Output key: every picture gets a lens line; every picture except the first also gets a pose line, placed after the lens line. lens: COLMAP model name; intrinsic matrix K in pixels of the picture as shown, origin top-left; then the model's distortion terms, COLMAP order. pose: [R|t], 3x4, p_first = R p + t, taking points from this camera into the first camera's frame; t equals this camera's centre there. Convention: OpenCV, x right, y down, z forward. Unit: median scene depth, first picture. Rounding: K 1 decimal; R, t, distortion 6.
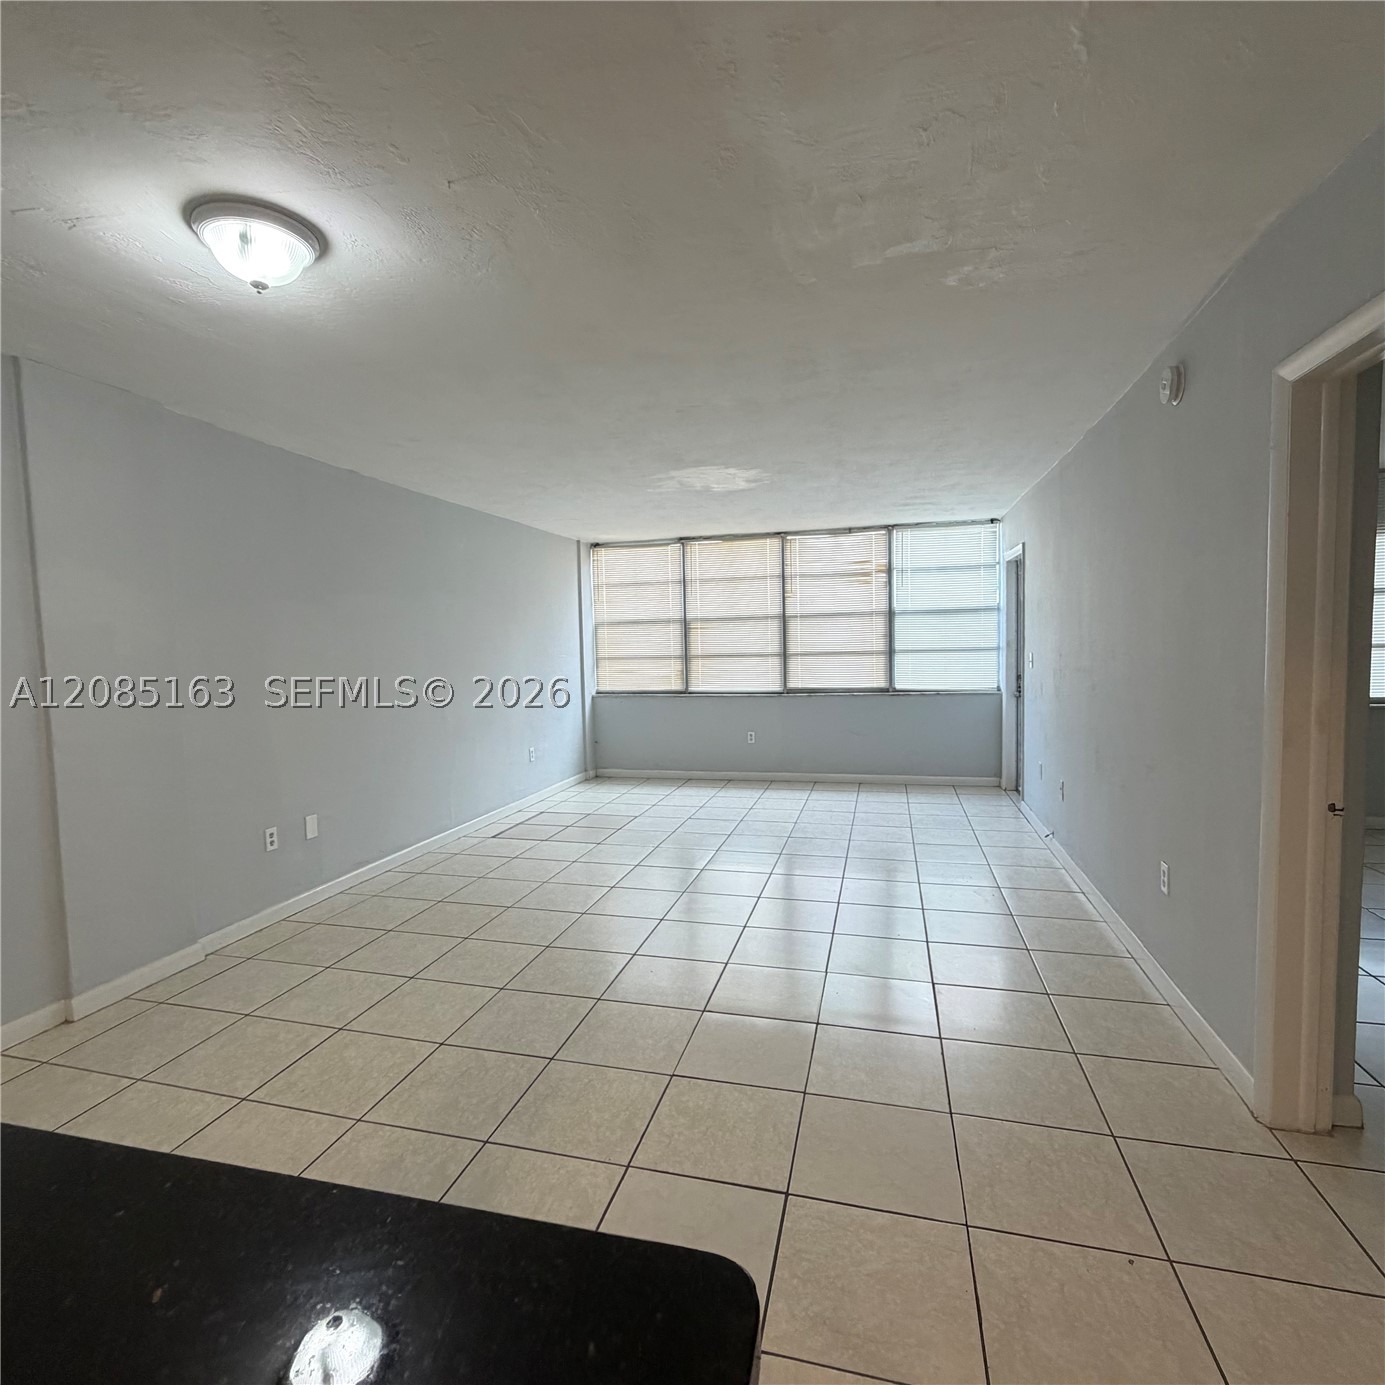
lens RADIAL K [[742.0, 0, 692.5], [0, 742.0, 692.5], [0, 0, 1]] dist [0.003438, 0.000195]
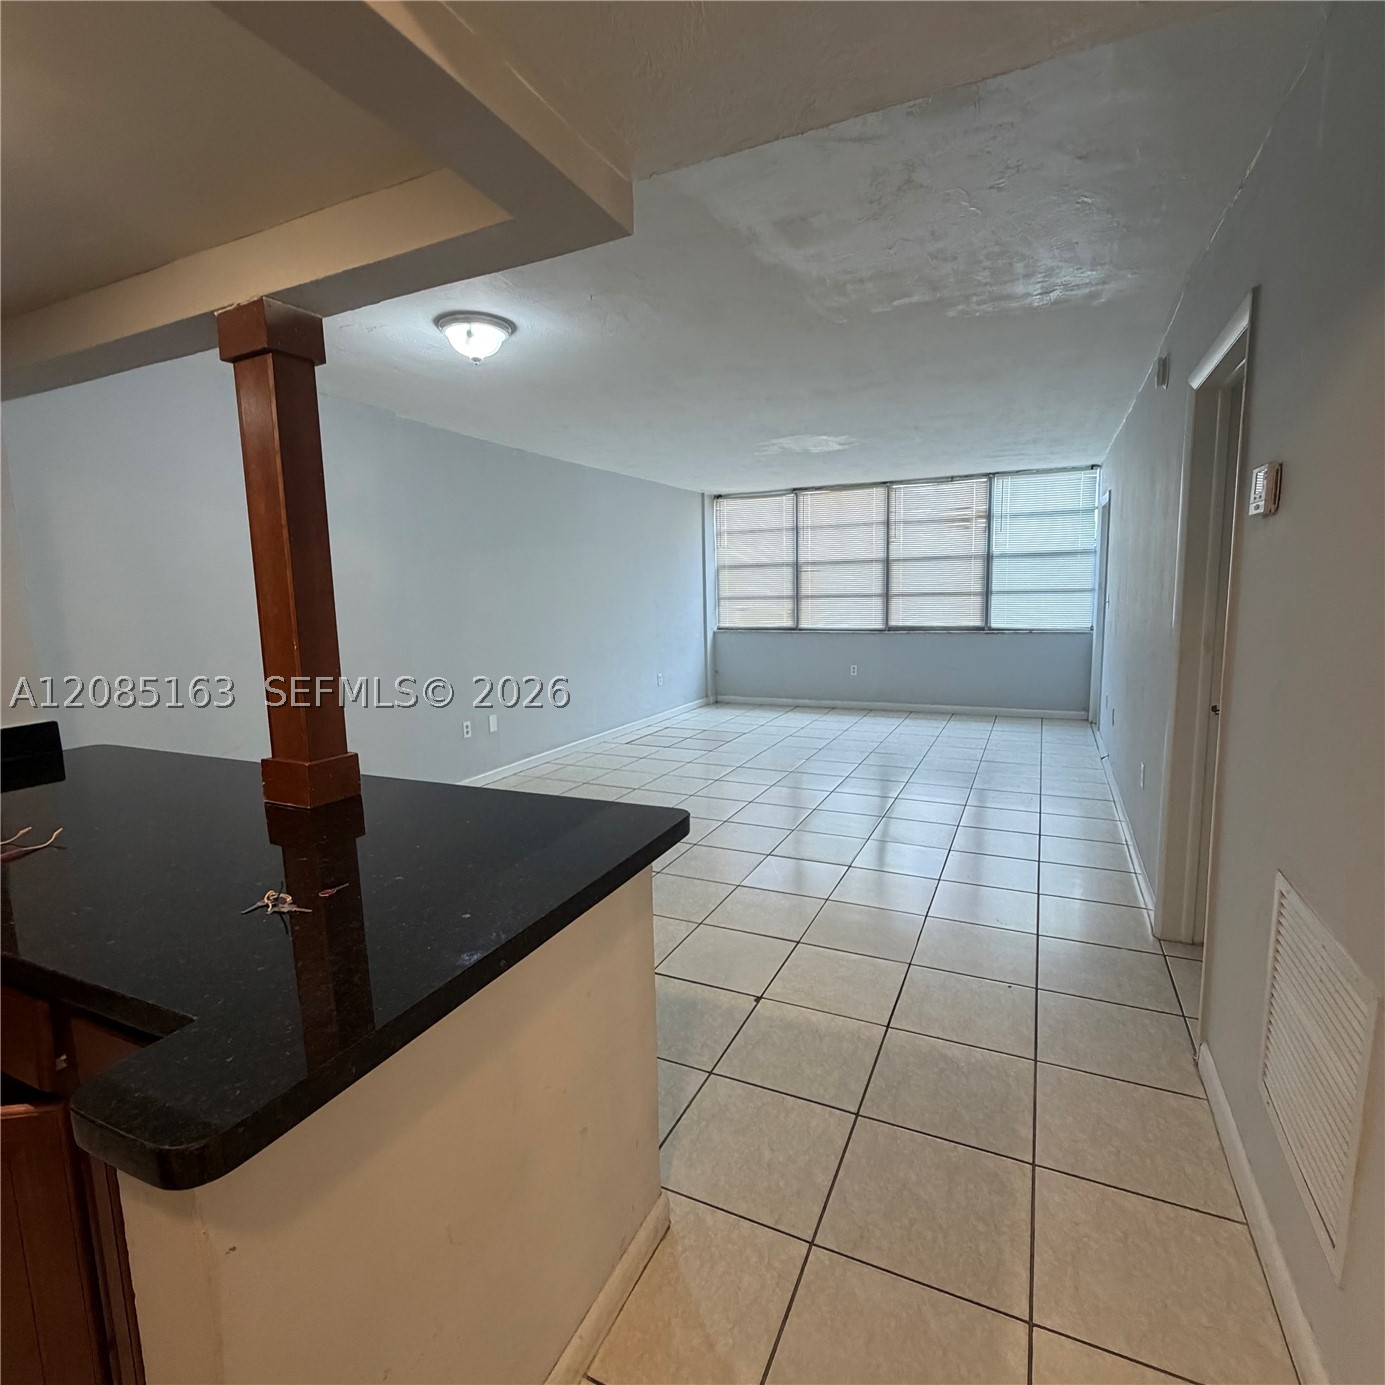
lens RADIAL K [[741.3, 0, 697.2], [0, 741.3, 685.7], [0, 0, 1]] dist [0.001954, -0.001707]
pose [[0.984013, 0.024701, -0.176374, 0.046749], [-0.012233, 0.997371, 0.071431, 0.007600], [0.177674, -0.068132, 0.981728, -0.136963]]
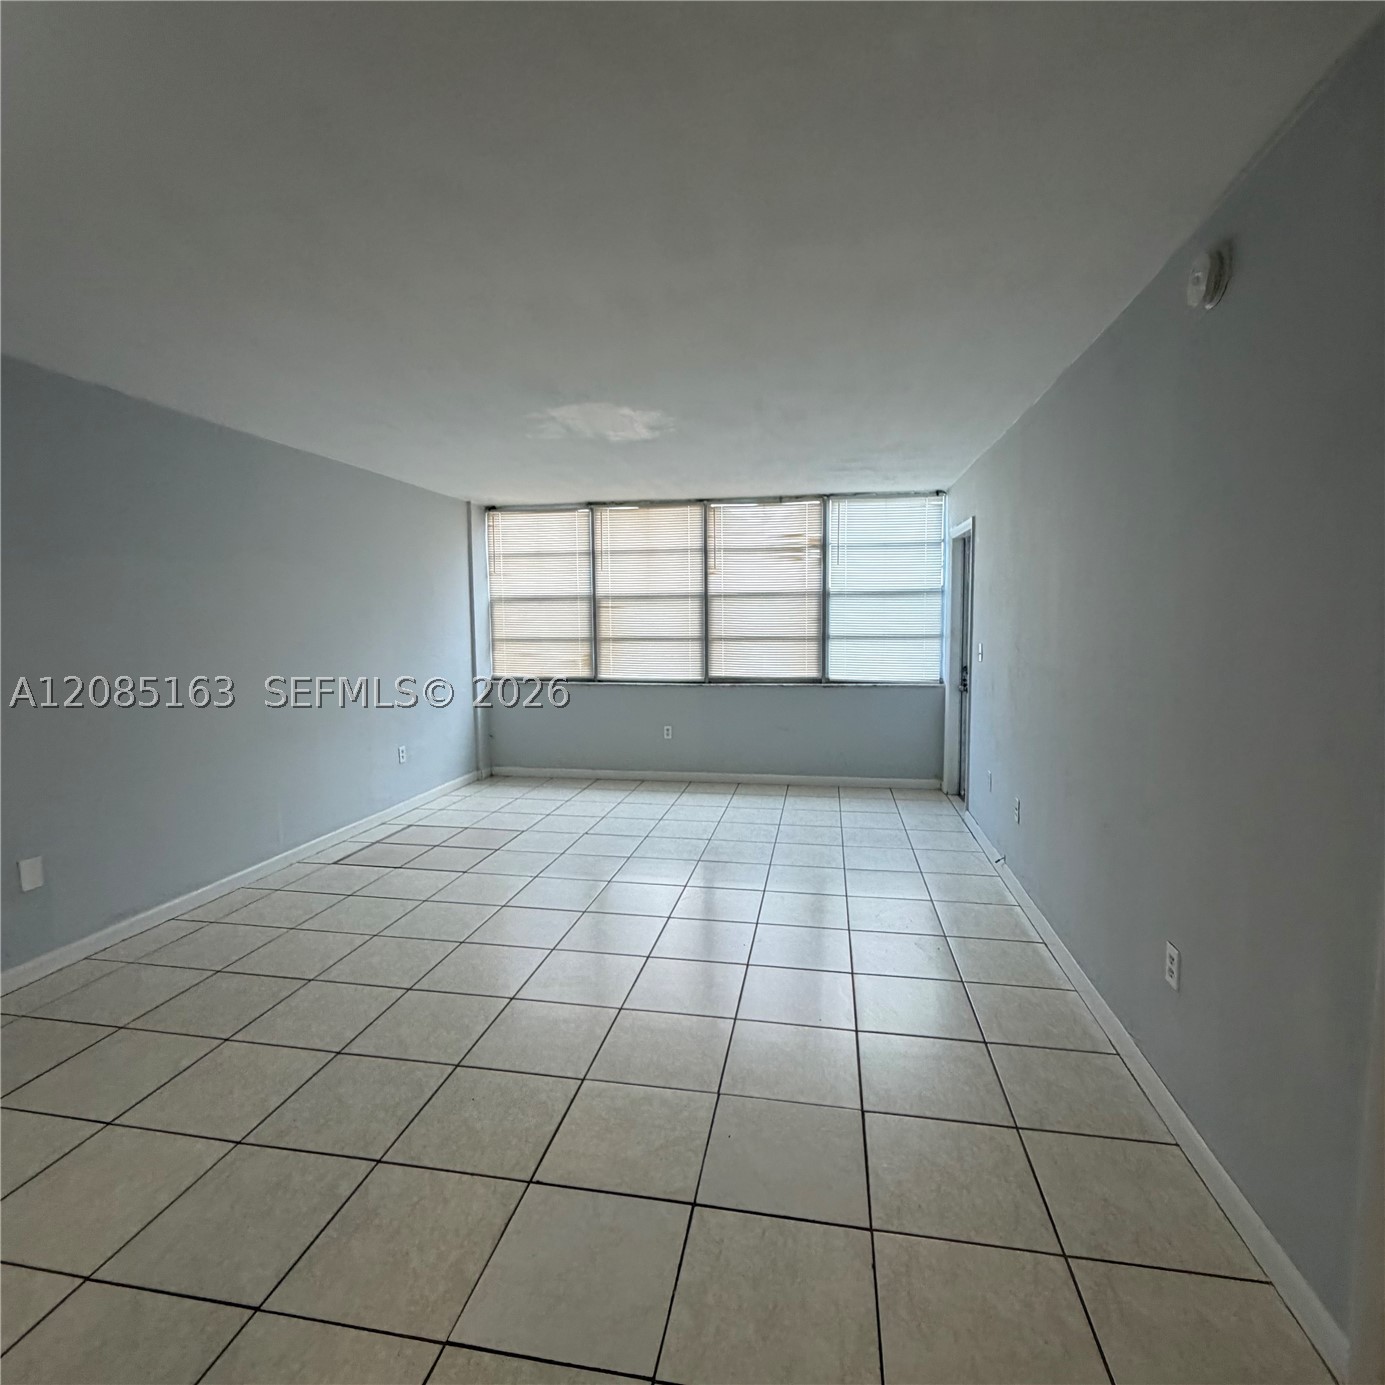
lens RADIAL K [[741.3, 0, 697.2], [0, 741.3, 685.7], [0, 0, 1]] dist [0.001954, -0.001707]
pose [[0.996396, 0.008948, 0.084349, 0.041291], [-0.010847, 0.999697, 0.022082, -0.015341], [-0.084126, -0.022917, 0.996192, 0.126356]]
